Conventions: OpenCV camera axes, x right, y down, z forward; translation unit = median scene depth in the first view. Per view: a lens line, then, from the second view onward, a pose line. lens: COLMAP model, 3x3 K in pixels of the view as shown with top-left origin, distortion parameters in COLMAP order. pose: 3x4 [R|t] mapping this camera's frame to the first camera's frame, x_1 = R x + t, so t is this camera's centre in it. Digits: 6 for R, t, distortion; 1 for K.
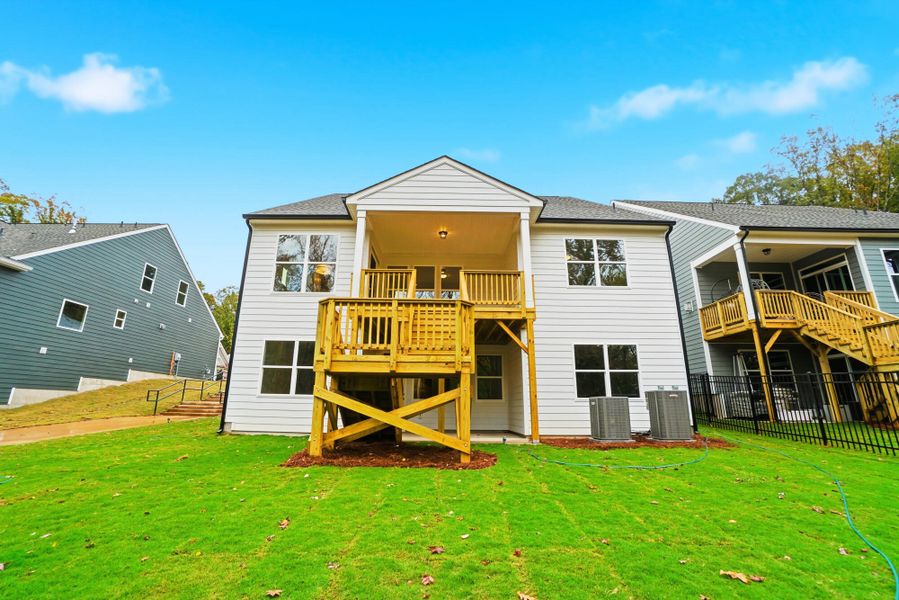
lens RADIAL K [[399.0, 0, 455.2], [0, 399.0, 300.4], [0, 0, 1]] dist [-0.039037, 0.000078]
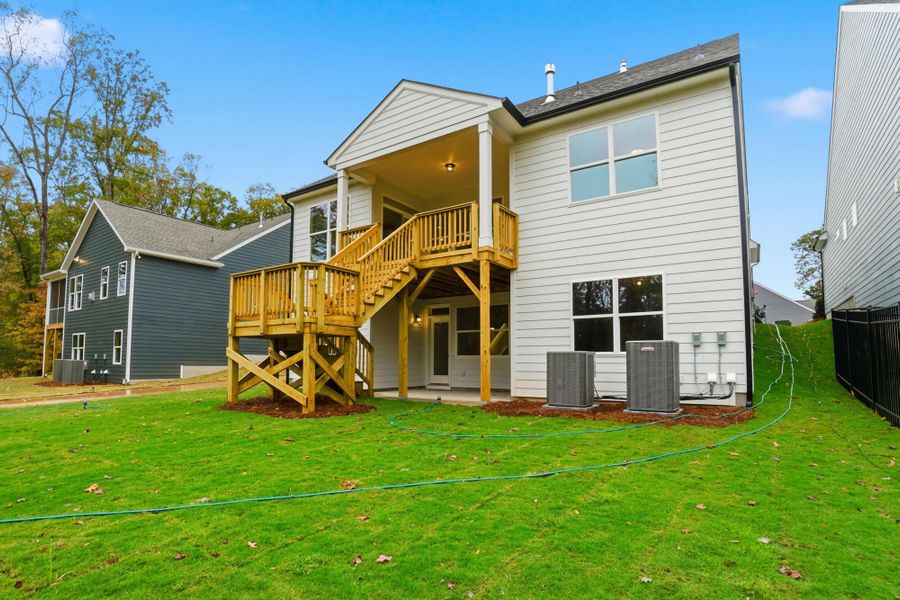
lens RADIAL K [[484.2, 0, 449.7], [0, 484.2, 333.1], [0, 0, 1]] dist [-0.029406, -0.000069]
pose [[0.806985, -0.039820, -0.589228, 0.655651], [0.155103, 0.976991, 0.146398, 0.034173], [0.569841, -0.209531, 0.794593, 0.122705]]
